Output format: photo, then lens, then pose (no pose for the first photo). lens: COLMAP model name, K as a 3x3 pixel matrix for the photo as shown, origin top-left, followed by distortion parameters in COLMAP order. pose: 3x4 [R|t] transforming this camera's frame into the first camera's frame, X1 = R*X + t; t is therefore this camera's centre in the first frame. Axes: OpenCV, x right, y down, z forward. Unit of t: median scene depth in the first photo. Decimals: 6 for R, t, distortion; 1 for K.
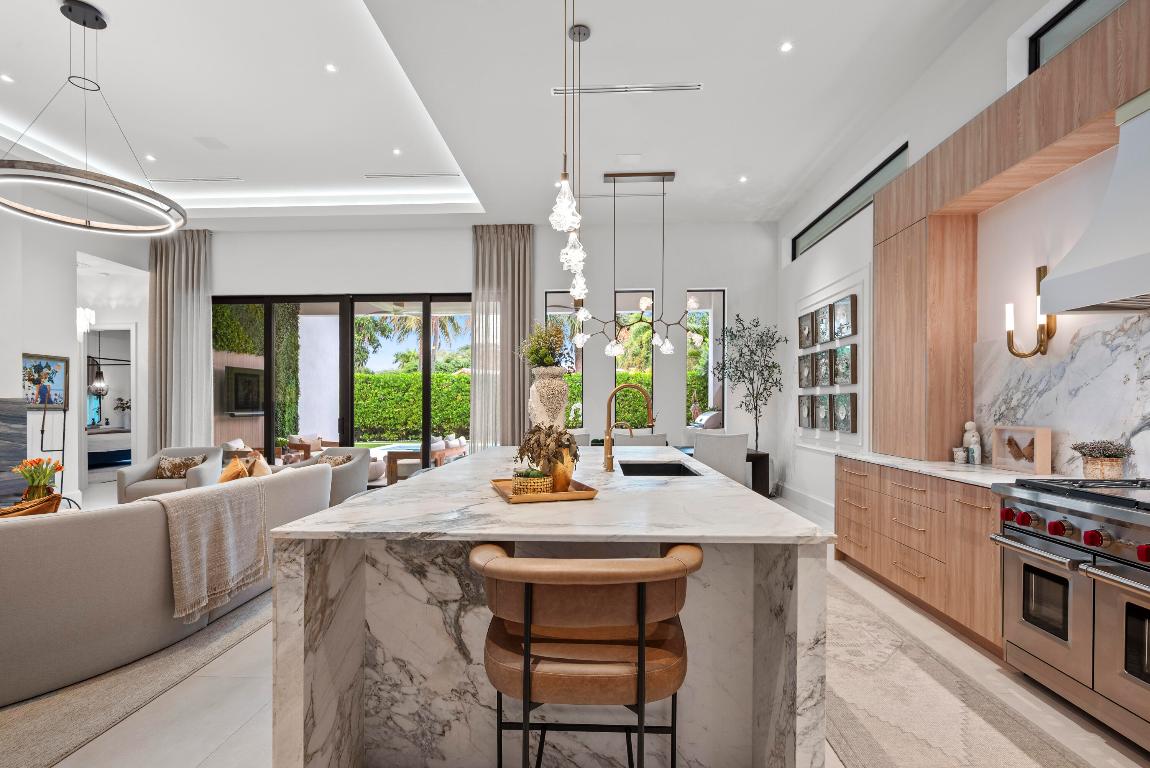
lens RADIAL K [[528.8, 0, 576.0], [0, 528.8, 411.0], [0, 0, 1]] dist [-0.000264, -0.000477]
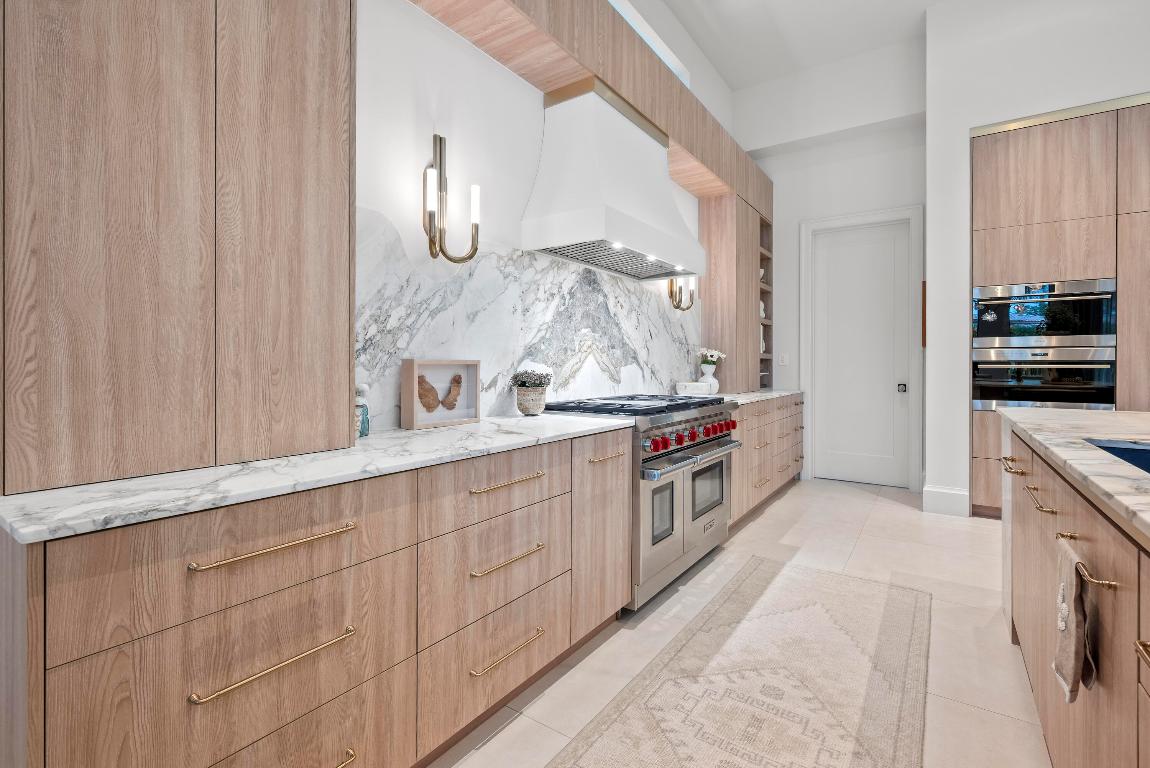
lens RADIAL K [[528.8, 0, 581.7], [0, 528.8, 364.9], [0, 0, 1]] dist [-0.000264, -0.000477]
pose [[-0.850915, 0.001923, 0.525300, 0.166304], [0.006942, 0.999947, 0.007585, 0.015949], [-0.525258, 0.010101, -0.850883, 0.739388]]
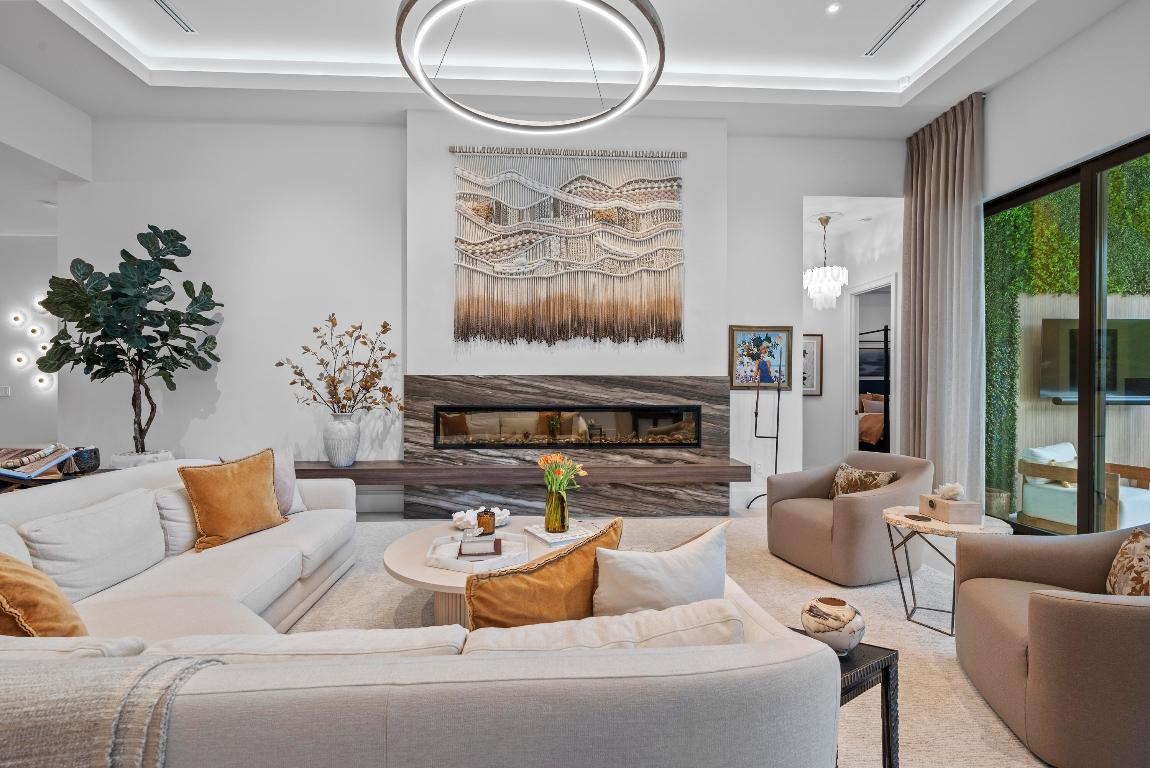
lens RADIAL K [[528.8, 0, 573.7], [0, 528.8, 386.1], [0, 0, 1]] dist [-0.000264, -0.000477]
pose [[0.097263, 0.002499, -0.995256, -0.178229], [-0.013153, 0.999913, 0.001225, -0.004483], [0.995172, 0.012971, 0.097287, 0.617945]]
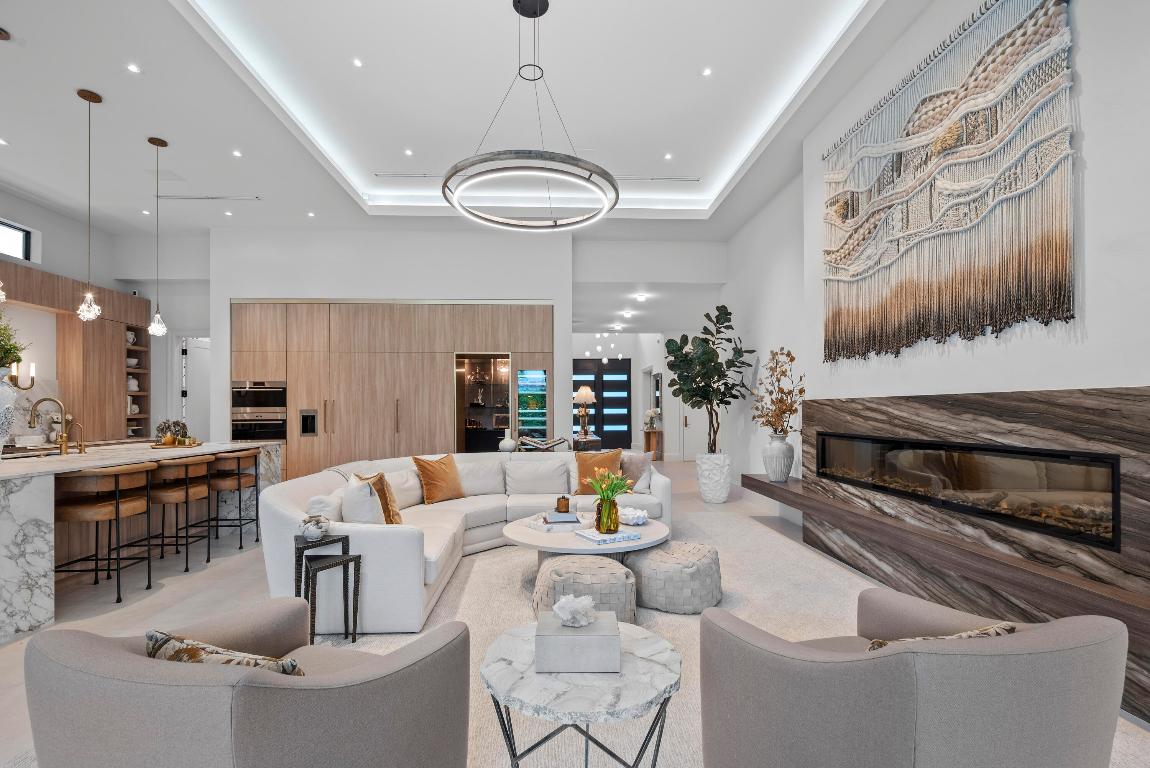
lens RADIAL K [[528.8, 0, 570.0], [0, 528.8, 406.7], [0, 0, 1]] dist [-0.000264, -0.000477]
pose [[-0.996716, 0.005387, -0.080801, -0.577493], [0.005000, 0.999975, 0.004992, -0.012831], [0.080826, 0.004571, -0.996718, 1.227399]]
